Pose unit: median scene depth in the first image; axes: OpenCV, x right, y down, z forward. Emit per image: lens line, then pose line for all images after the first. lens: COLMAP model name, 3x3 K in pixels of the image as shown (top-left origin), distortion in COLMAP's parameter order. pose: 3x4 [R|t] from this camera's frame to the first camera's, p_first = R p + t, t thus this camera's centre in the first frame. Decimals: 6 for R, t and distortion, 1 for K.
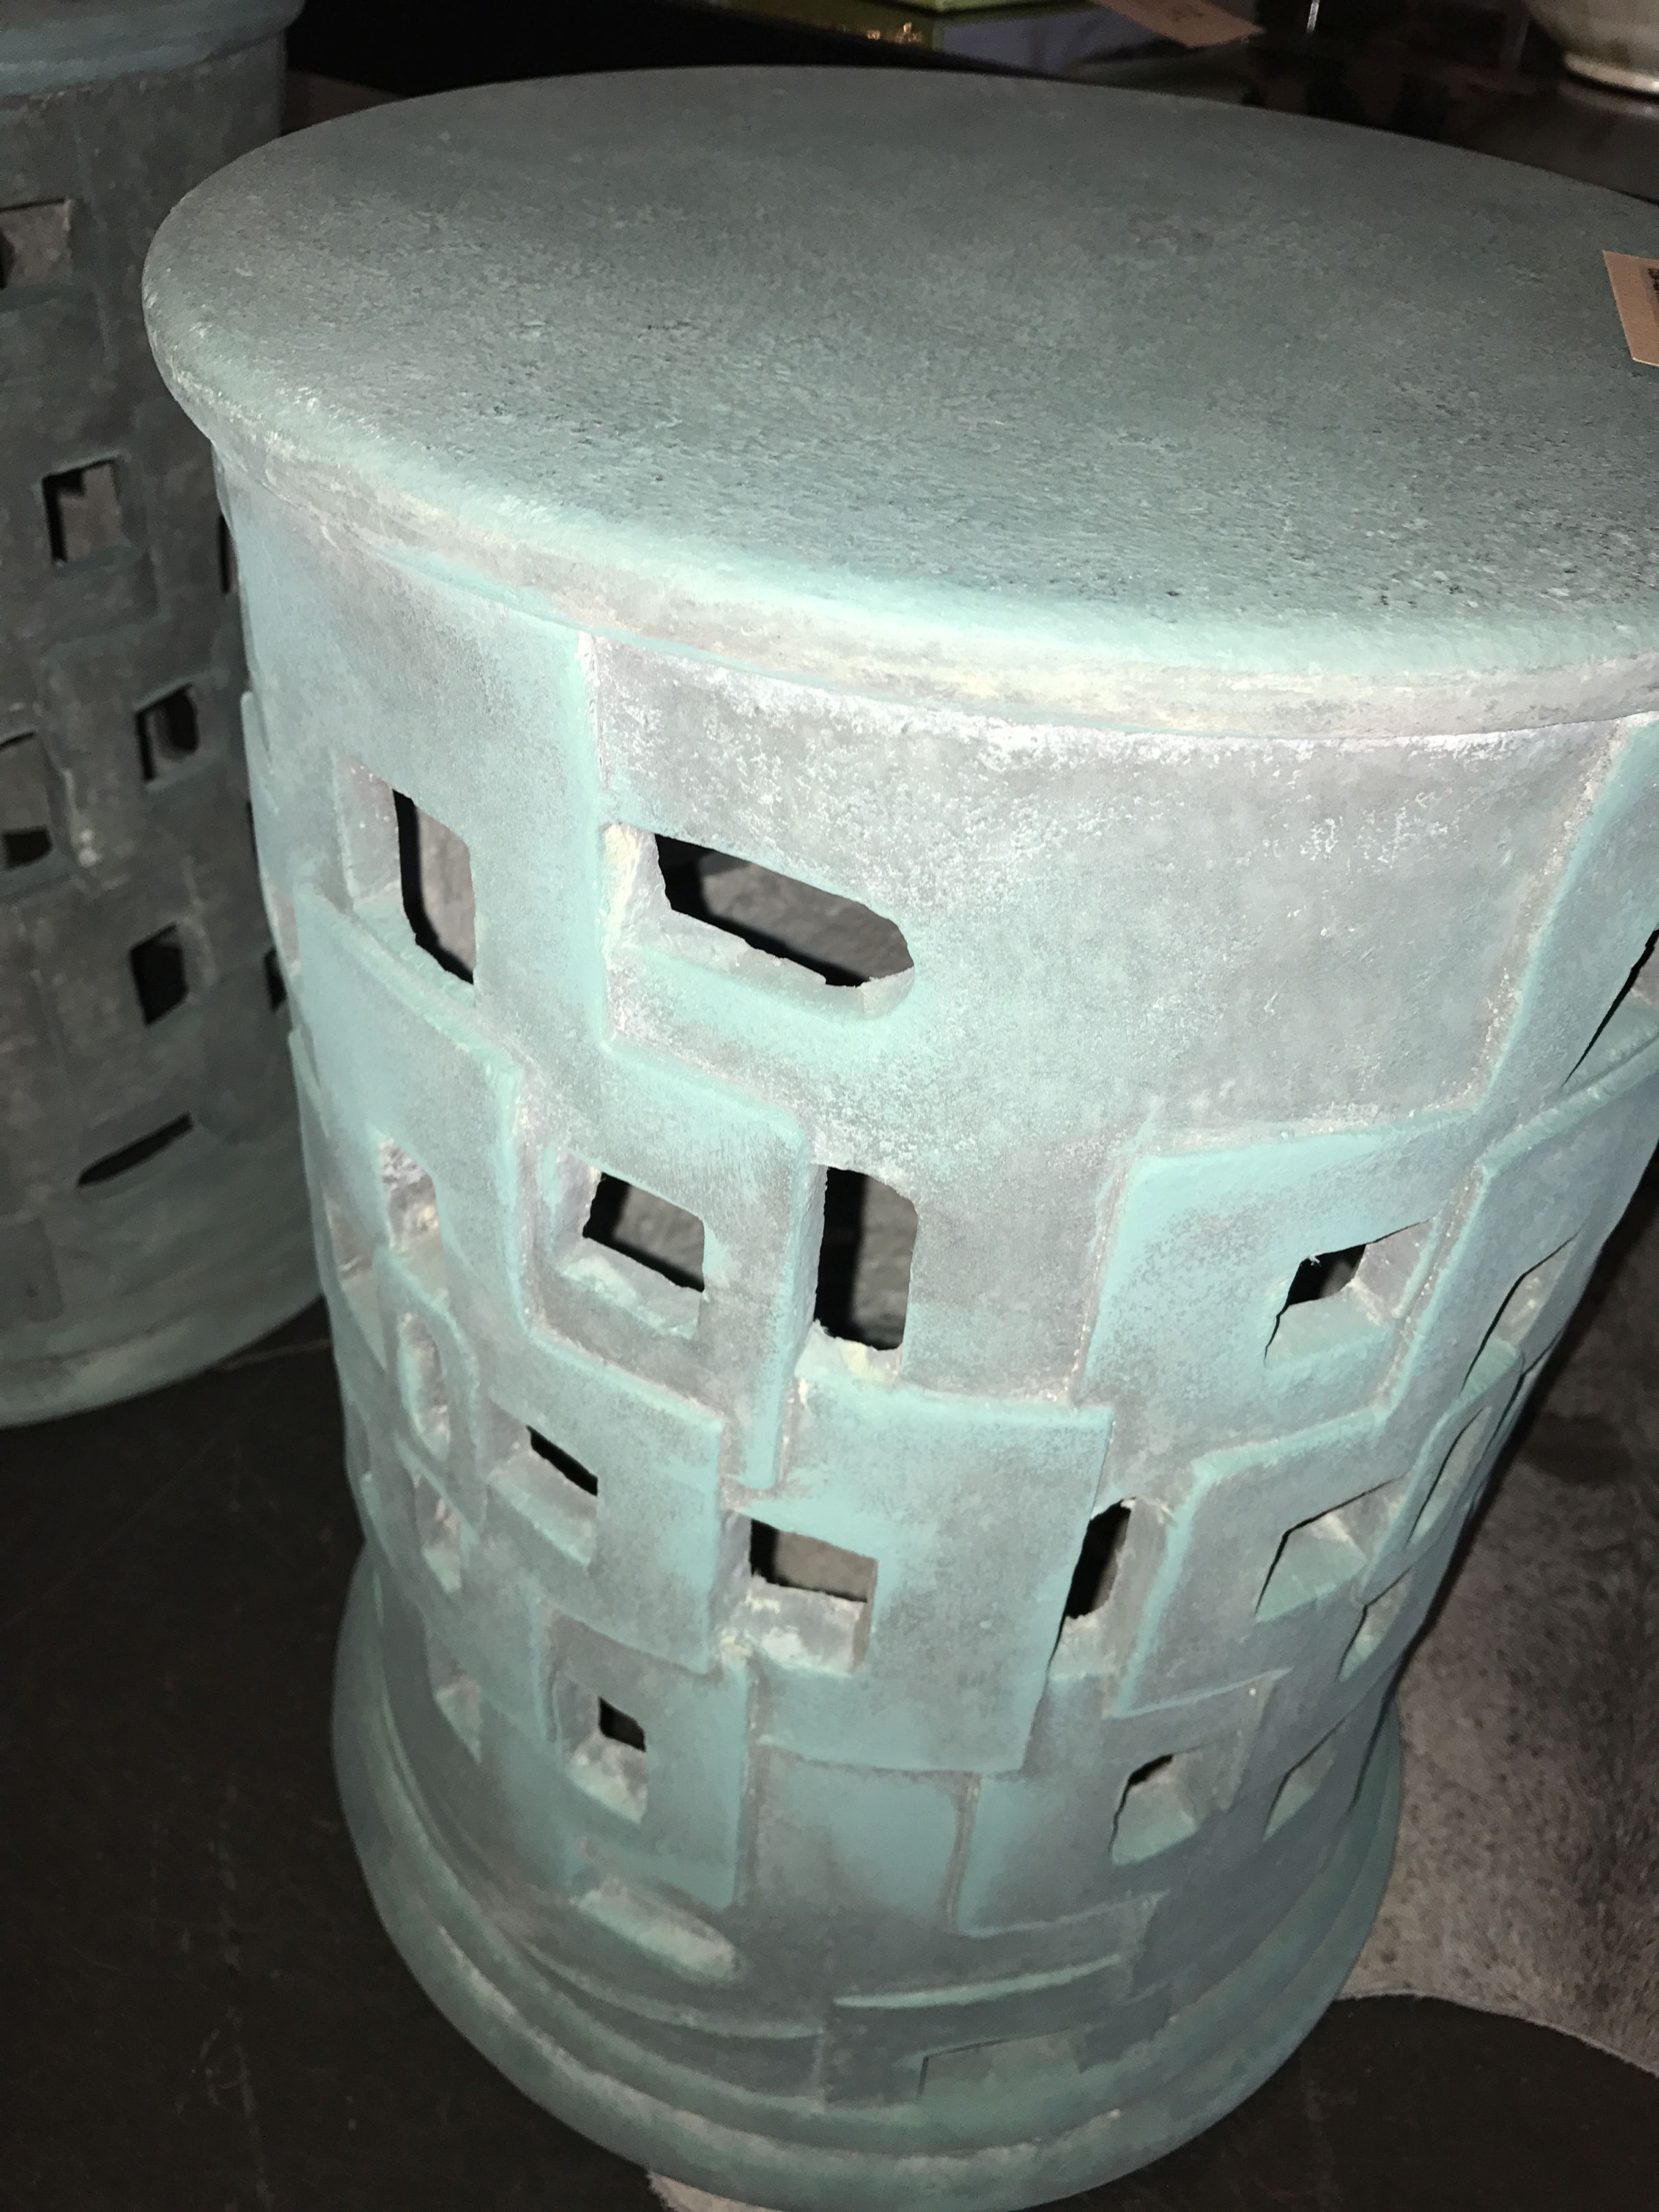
lens RADIAL K [[1846.8, 0, 849.8], [0, 1846.8, 1090.5], [0, 0, 1]] dist [0.015083, -0.017109]
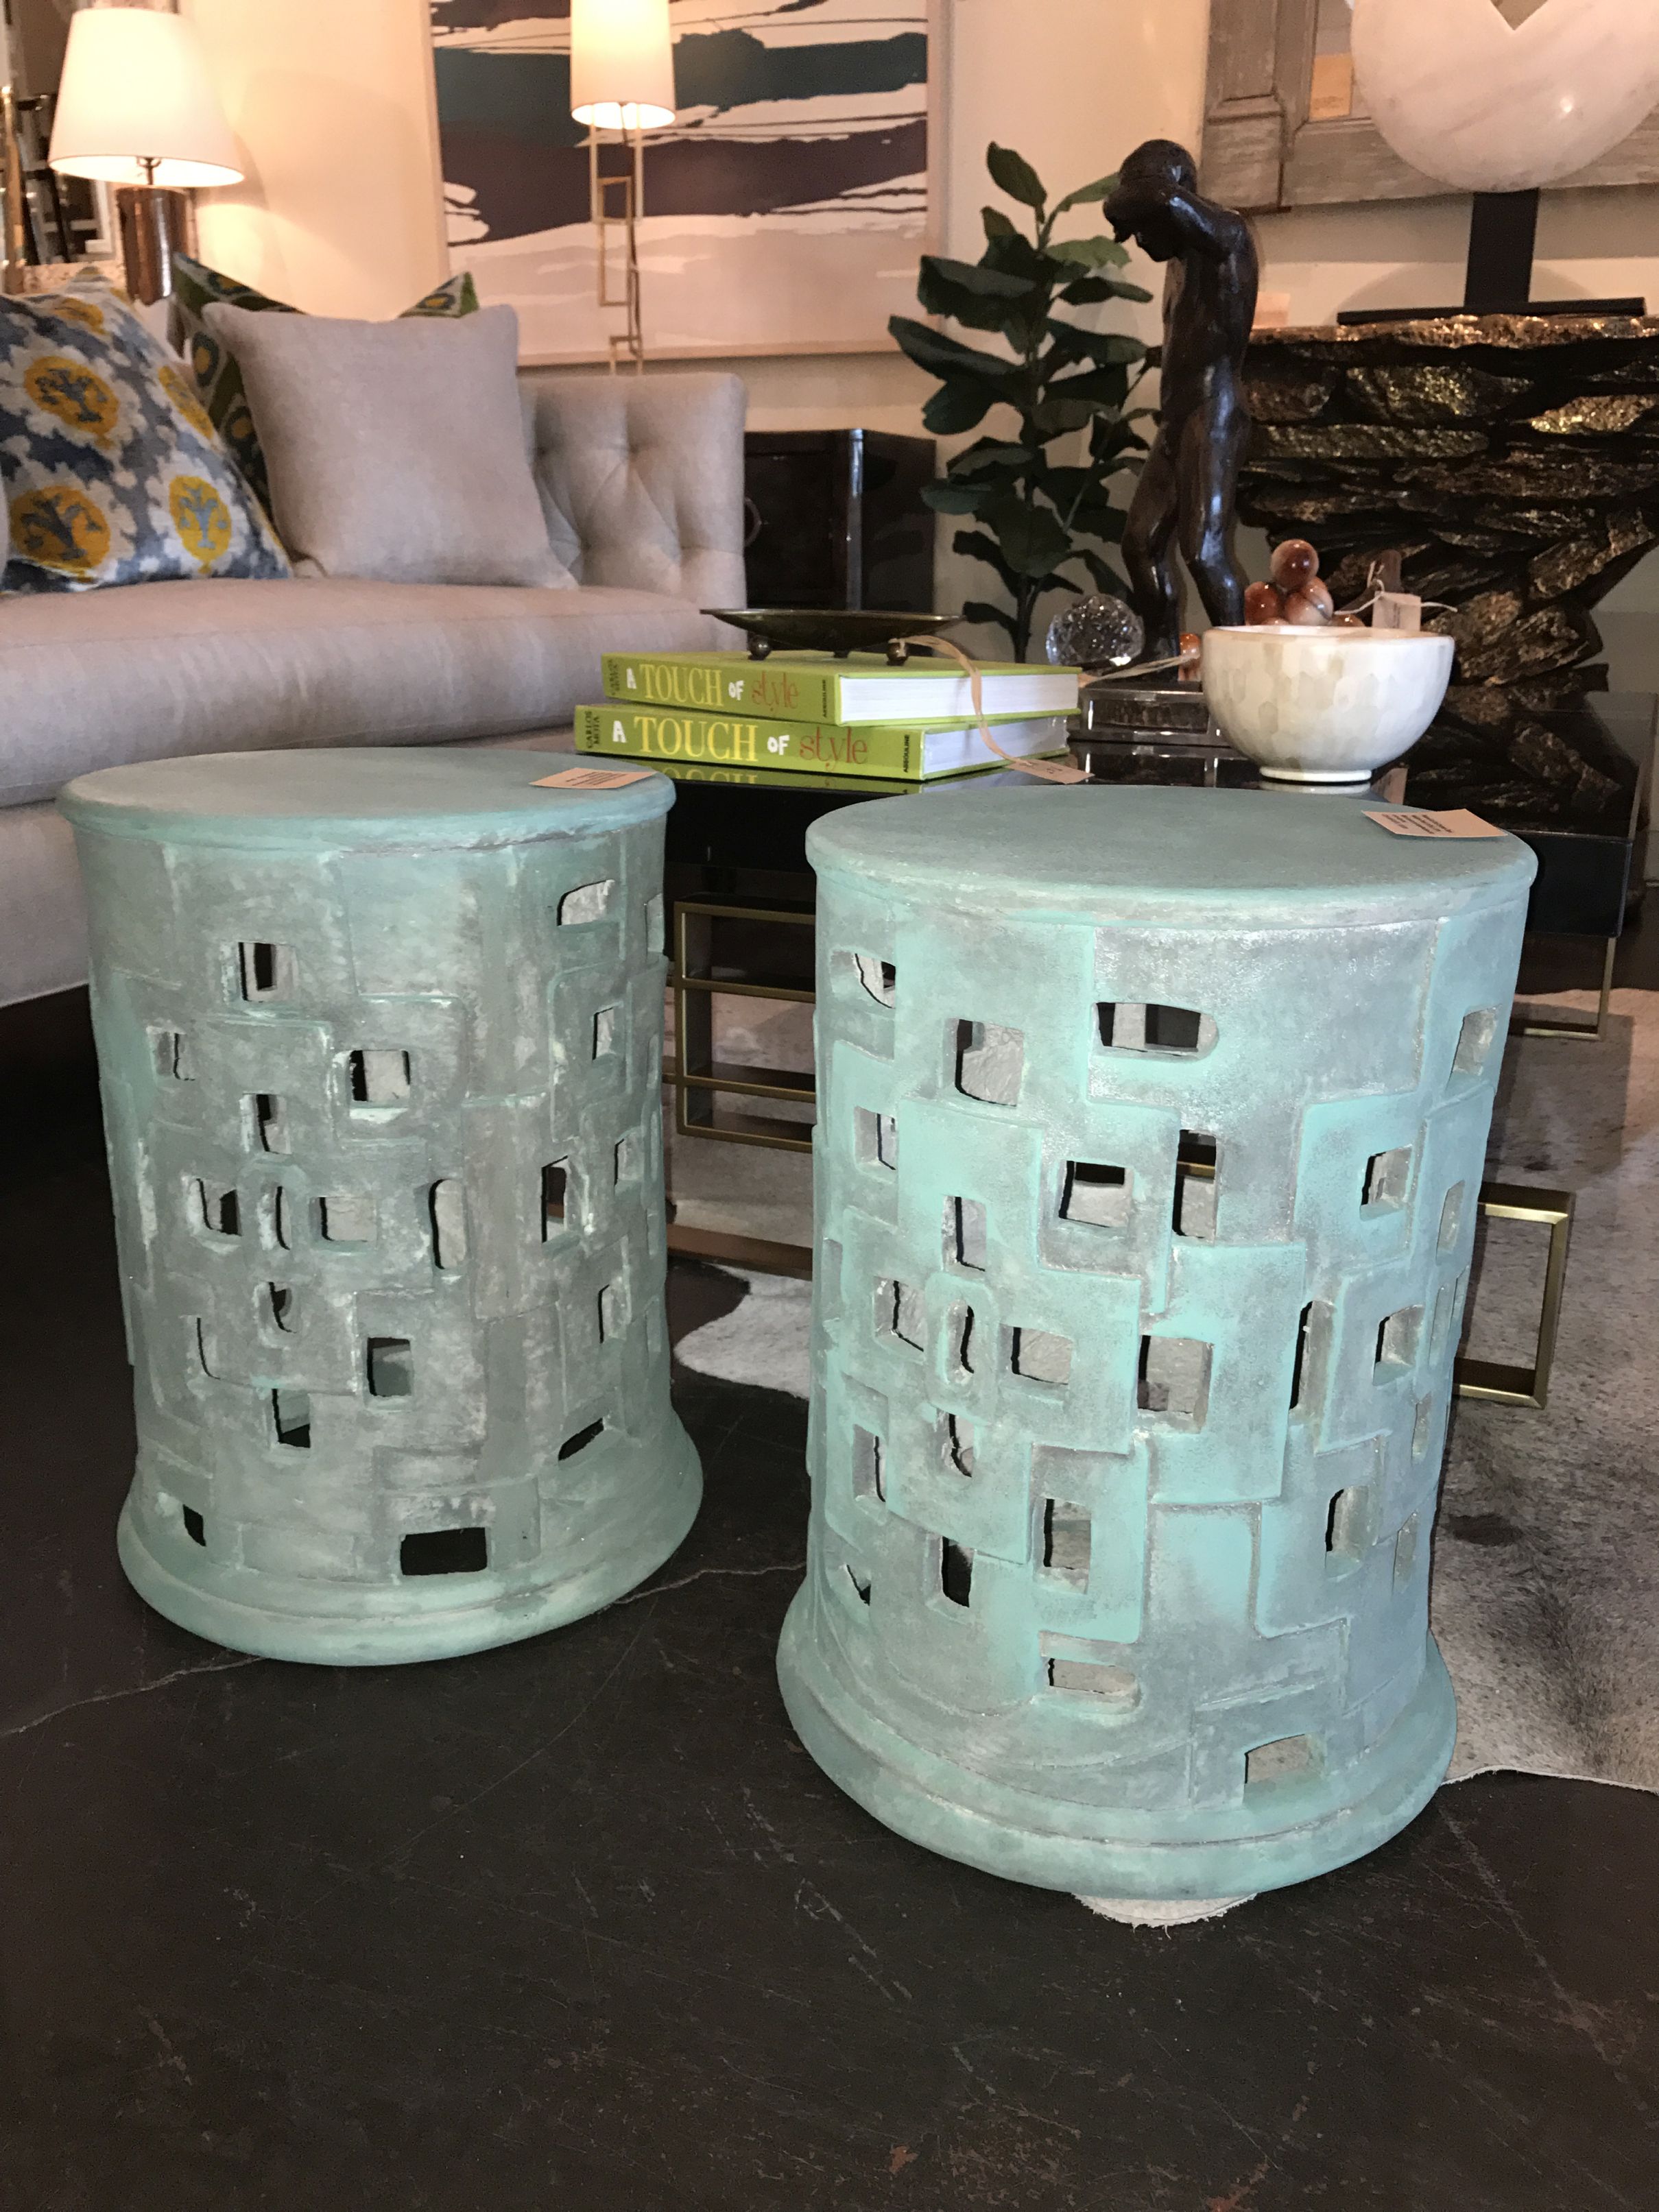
lens RADIAL K [[1846.8, 0, 829.5], [0, 1846.8, 1118.9], [0, 0, 1]] dist [0.015083, -0.017109]
pose [[0.982059, -0.114289, 0.149993, -0.784063], [0.160999, 0.922288, -0.351375, 0.752869], [-0.098178, 0.369219, 0.924142, -1.170487]]
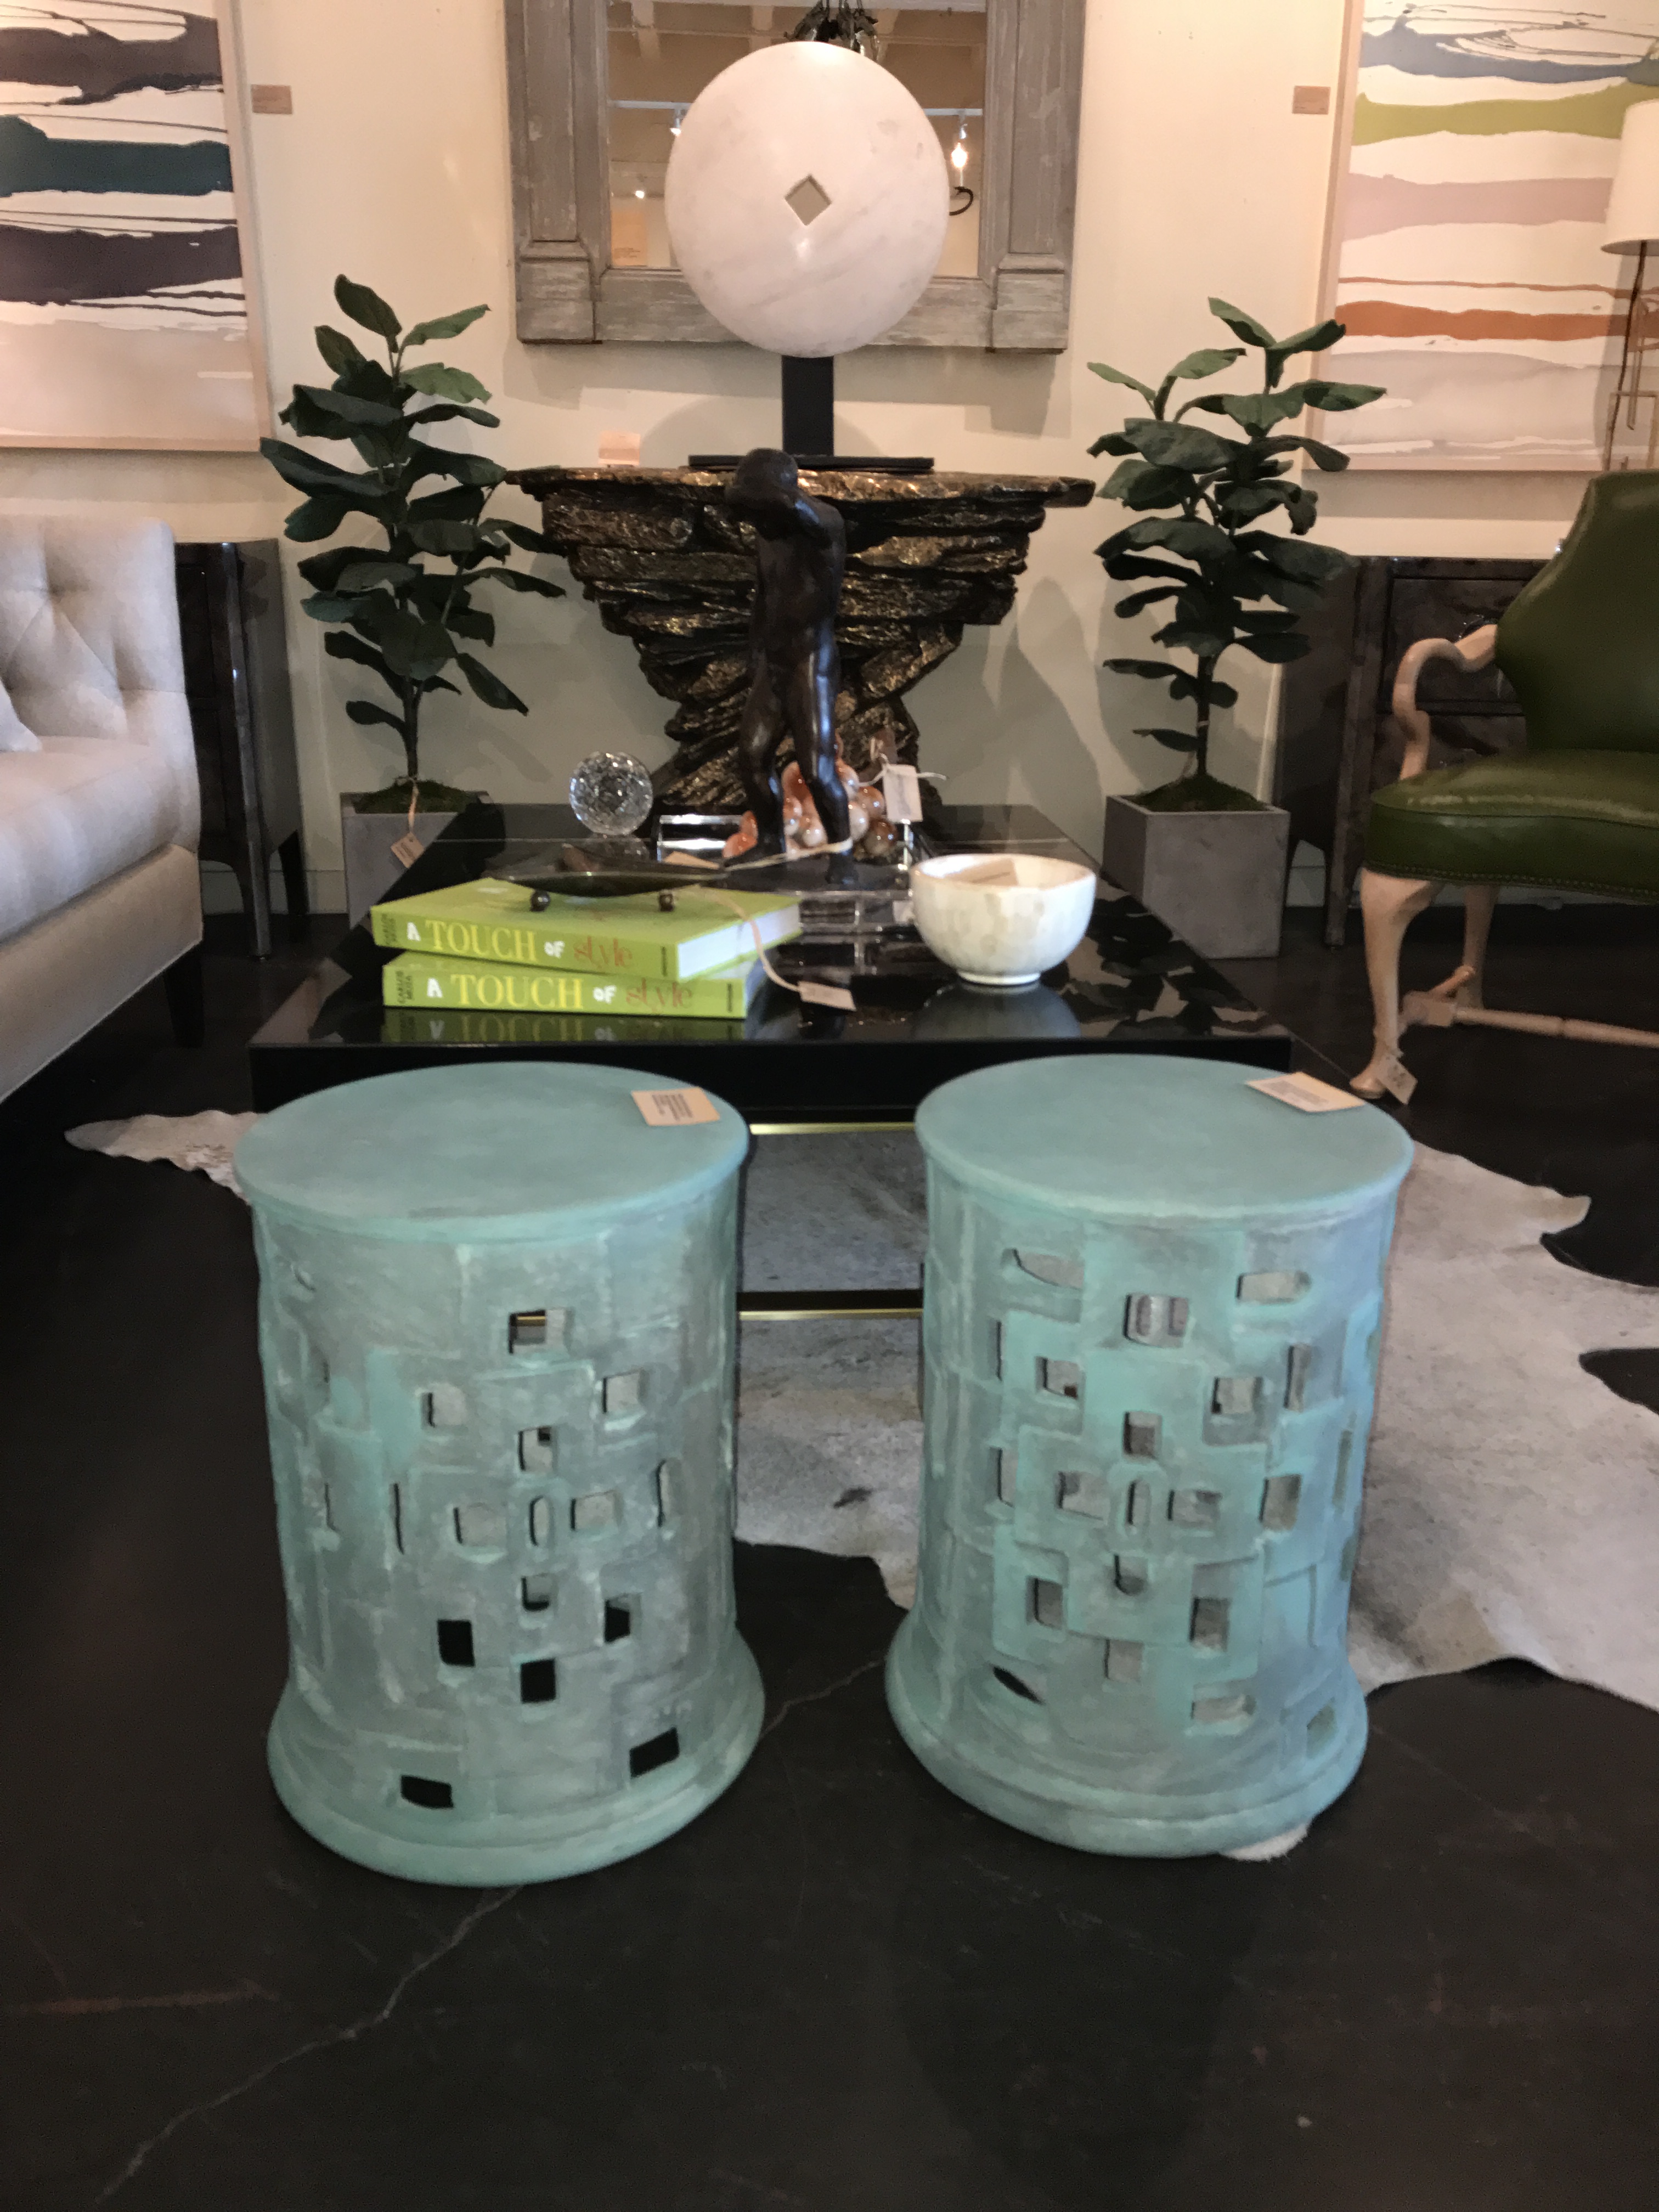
lens RADIAL K [[1846.6, 0, 838.6], [0, 1846.6, 1105.2], [0, 0, 1]] dist [0.015083, -0.017109]
pose [[0.785524, -0.249895, 0.566131, -2.565775], [0.423135, 0.884457, -0.196706, -0.042243], [-0.451562, 0.394067, 0.800502, -1.705384]]
